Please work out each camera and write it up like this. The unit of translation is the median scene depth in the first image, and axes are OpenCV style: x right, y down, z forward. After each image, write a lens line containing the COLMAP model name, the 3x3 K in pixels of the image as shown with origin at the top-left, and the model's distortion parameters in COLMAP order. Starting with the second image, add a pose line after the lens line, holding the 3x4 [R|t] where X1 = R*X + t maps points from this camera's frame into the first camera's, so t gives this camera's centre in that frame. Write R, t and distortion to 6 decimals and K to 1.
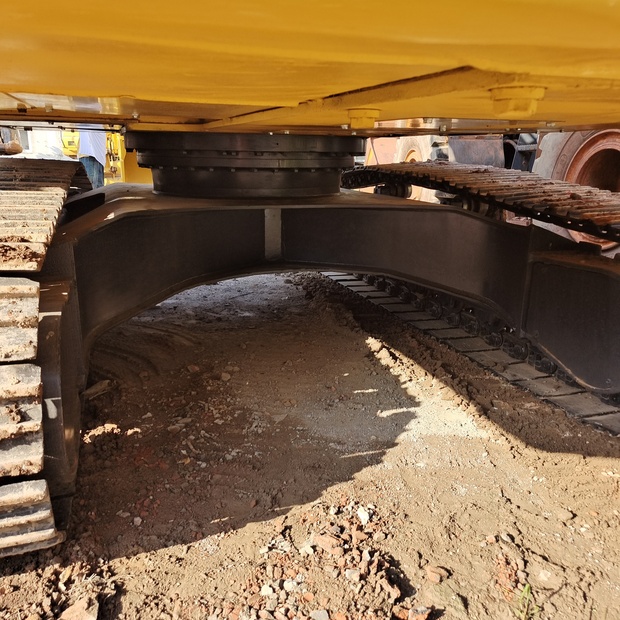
lens RADIAL K [[569.6, 0, 310.0], [0, 569.6, 310.0], [0, 0, 1]] dist [0.042874, 0.007611]
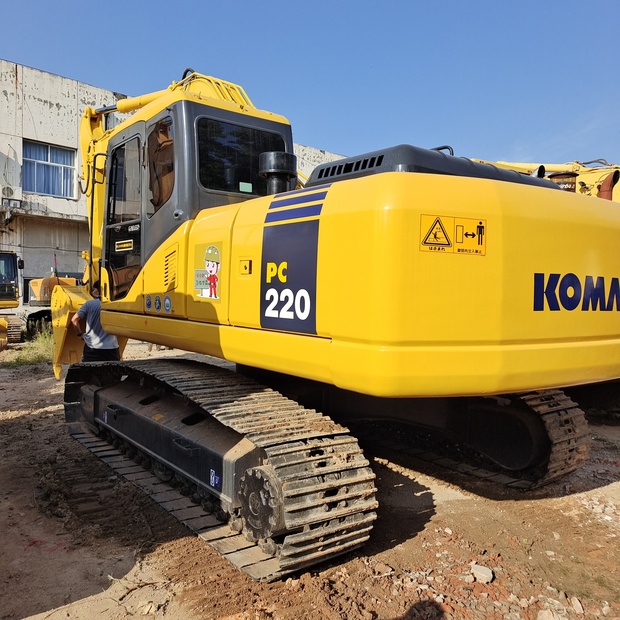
lens RADIAL K [[569.6, 0, 310.0], [0, 569.6, 310.0], [0, 0, 1]] dist [0.042874, 0.007611]
pose [[0.952055, -0.012440, 0.305672, -0.793805], [0.082464, 0.972624, -0.217263, -0.033074], [-0.294601, 0.232053, 0.927017, -0.825365]]
